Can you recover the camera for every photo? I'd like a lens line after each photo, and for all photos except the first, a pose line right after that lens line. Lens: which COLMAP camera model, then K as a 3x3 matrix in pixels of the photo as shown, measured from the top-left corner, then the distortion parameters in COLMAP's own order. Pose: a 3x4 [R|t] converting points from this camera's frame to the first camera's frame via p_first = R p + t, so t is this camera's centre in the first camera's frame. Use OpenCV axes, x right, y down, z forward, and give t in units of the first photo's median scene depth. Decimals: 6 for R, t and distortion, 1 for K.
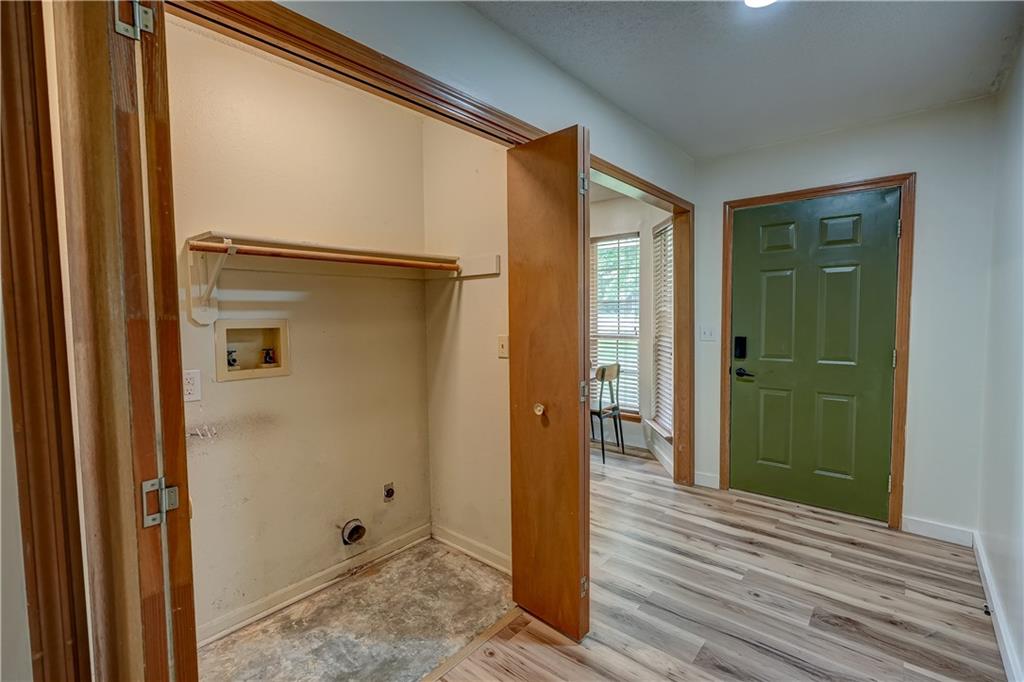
lens RADIAL K [[460.0, 0, 512.7], [0, 460.0, 325.1], [0, 0, 1]] dist [-0.002713, 0.001150]
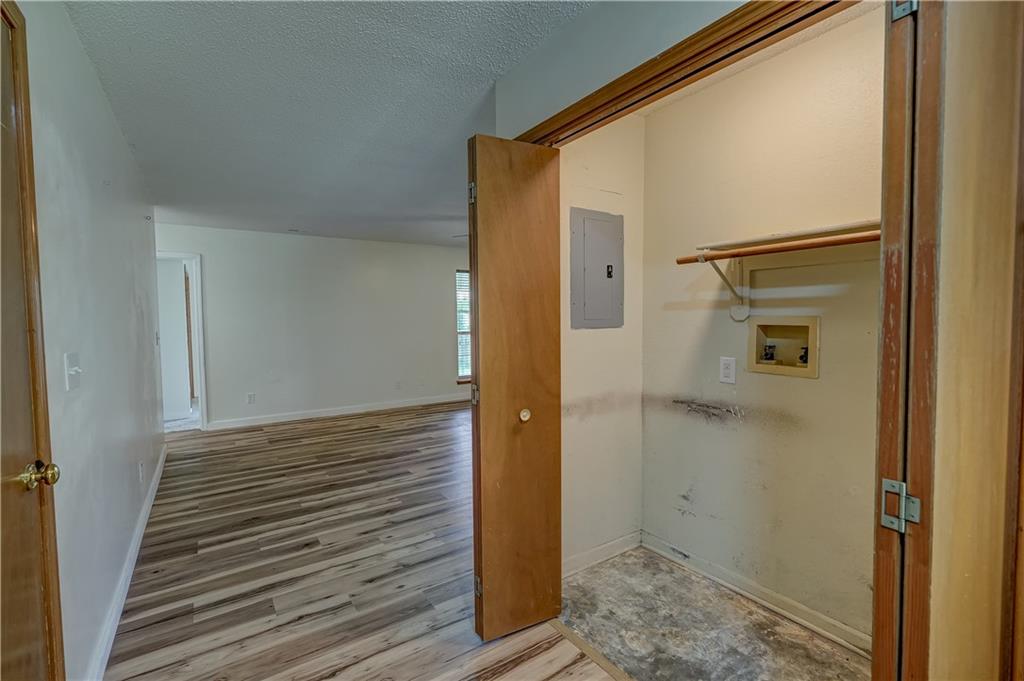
lens RADIAL K [[460.0, 0, 512.7], [0, 460.0, 324.6], [0, 0, 1]] dist [-0.002713, 0.001150]
pose [[-0.256952, 0.032075, -0.965892, 0.583088], [-0.012846, 0.999247, 0.036600, -0.024324], [0.966339, 0.021813, -0.256347, 0.716512]]
